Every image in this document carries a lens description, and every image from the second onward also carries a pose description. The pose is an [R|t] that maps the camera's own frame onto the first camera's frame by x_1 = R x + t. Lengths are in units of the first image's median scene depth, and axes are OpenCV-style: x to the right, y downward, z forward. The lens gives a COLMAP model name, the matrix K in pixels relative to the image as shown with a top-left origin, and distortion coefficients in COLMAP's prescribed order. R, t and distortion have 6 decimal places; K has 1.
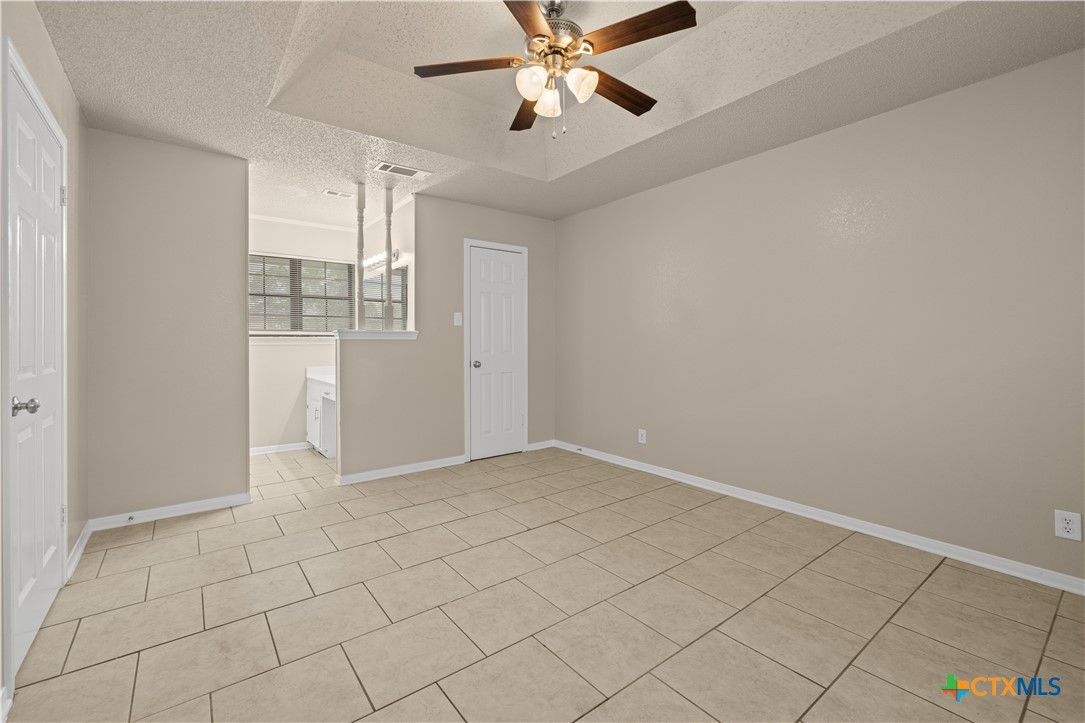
lens RADIAL K [[464.9, 0, 543.7], [0, 464.9, 340.3], [0, 0, 1]] dist [0.002165, 0.000248]
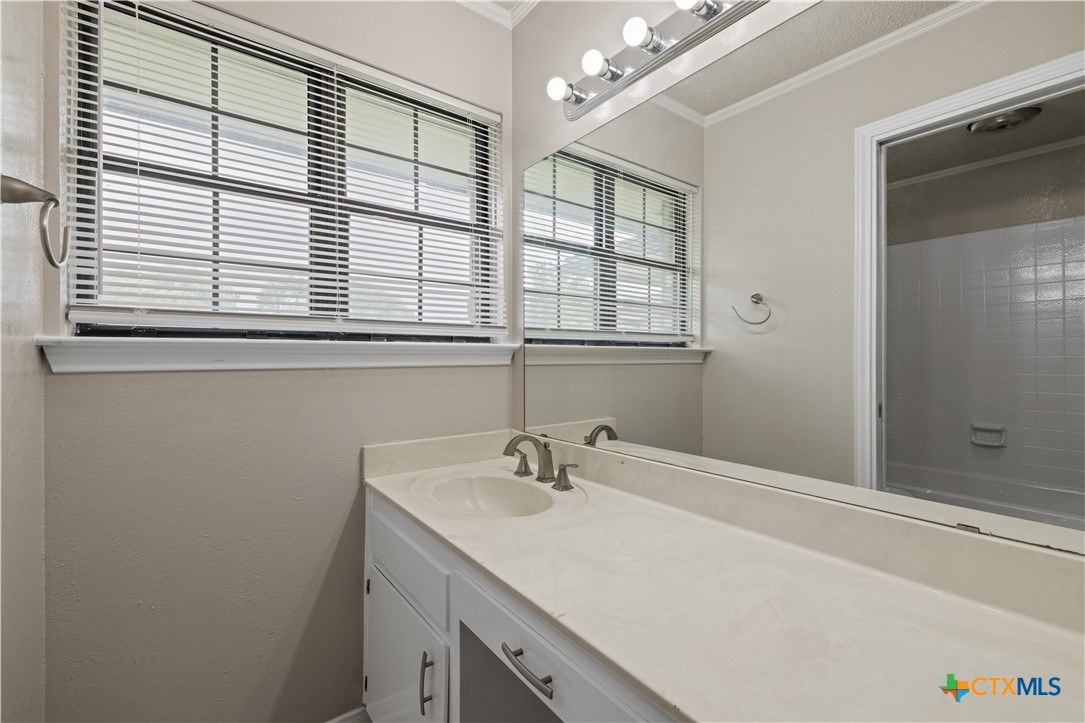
lens RADIAL K [[461.4, 0, 535.9], [0, 461.4, 355.9], [0, 0, 1]] dist [0.001095, 0.000395]
pose [[0.999781, 0.006736, -0.019833, -0.395790], [-0.006555, 0.999937, 0.009165, -0.001192], [0.019894, -0.009033, 0.999761, 0.712485]]
